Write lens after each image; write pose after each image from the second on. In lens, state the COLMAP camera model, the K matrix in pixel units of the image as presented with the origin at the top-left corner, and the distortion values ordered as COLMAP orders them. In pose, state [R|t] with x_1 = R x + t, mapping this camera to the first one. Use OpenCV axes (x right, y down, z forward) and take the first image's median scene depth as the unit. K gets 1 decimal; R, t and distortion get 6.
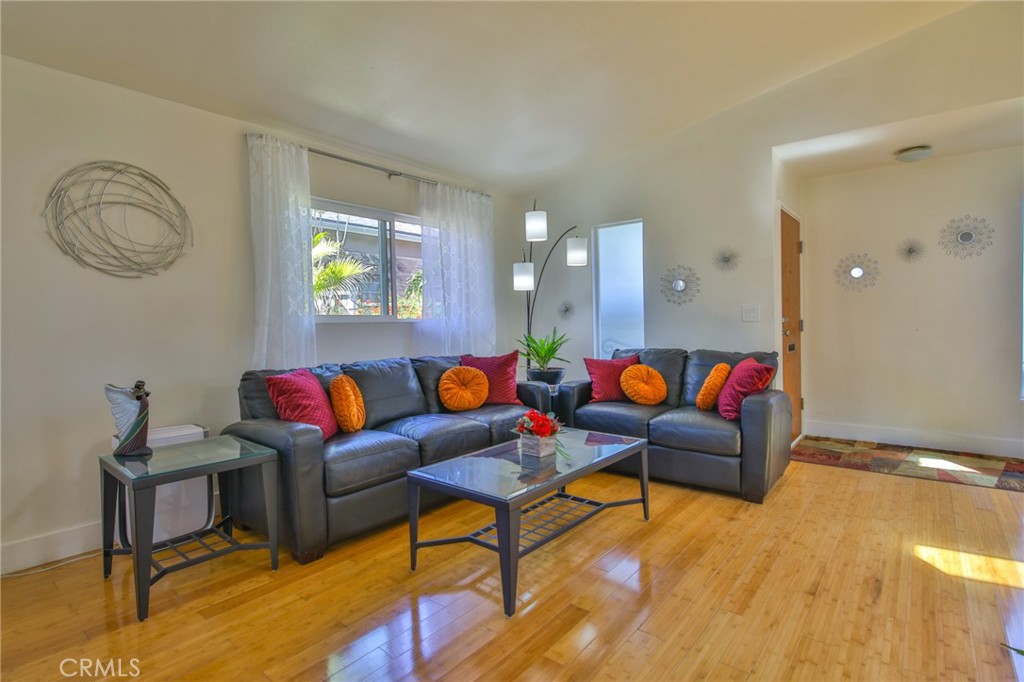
lens RADIAL K [[507.7, 0, 512.7], [0, 507.7, 335.1], [0, 0, 1]] dist [-0.002886, -0.006486]
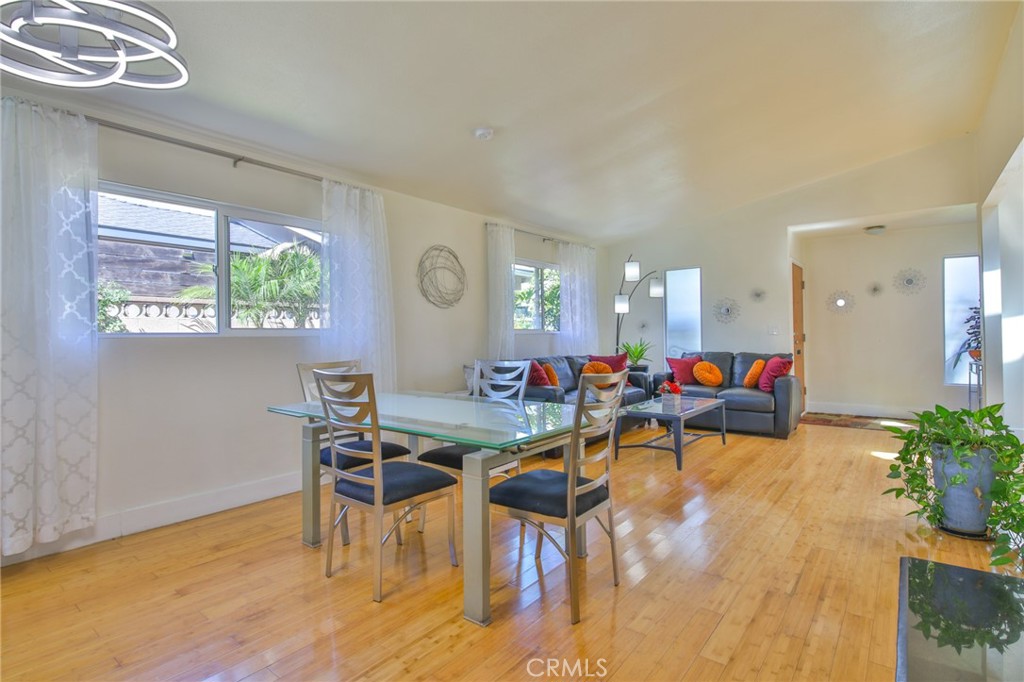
lens RADIAL K [[507.7, 0, 511.1], [0, 507.7, 337.9], [0, 0, 1]] dist [-0.002886, -0.006486]
pose [[0.999883, 0.005579, 0.014263, -0.387739], [-0.005269, 0.999751, -0.021661, 0.022903], [-0.014380, 0.021583, 0.999664, -0.589572]]
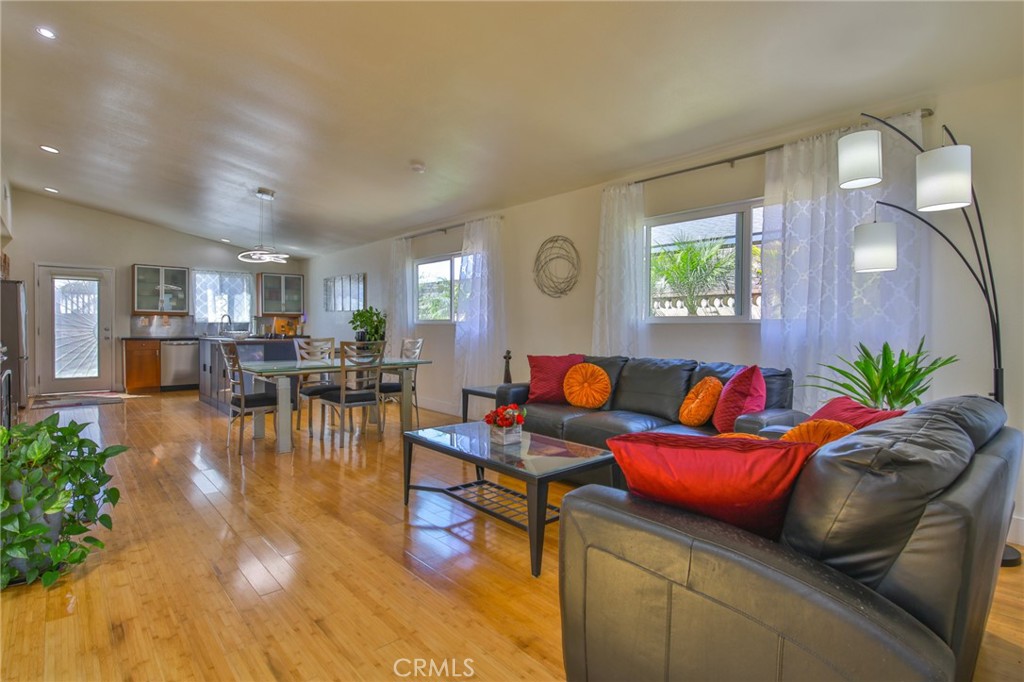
lens RADIAL K [[507.7, 0, 514.0], [0, 507.7, 332.4], [0, 0, 1]] dist [-0.002886, -0.006486]
pose [[-0.159197, 0.030852, -0.986765, 0.784966], [-0.020788, 0.999185, 0.034594, -0.033295], [0.987028, 0.026020, -0.158425, 0.812860]]
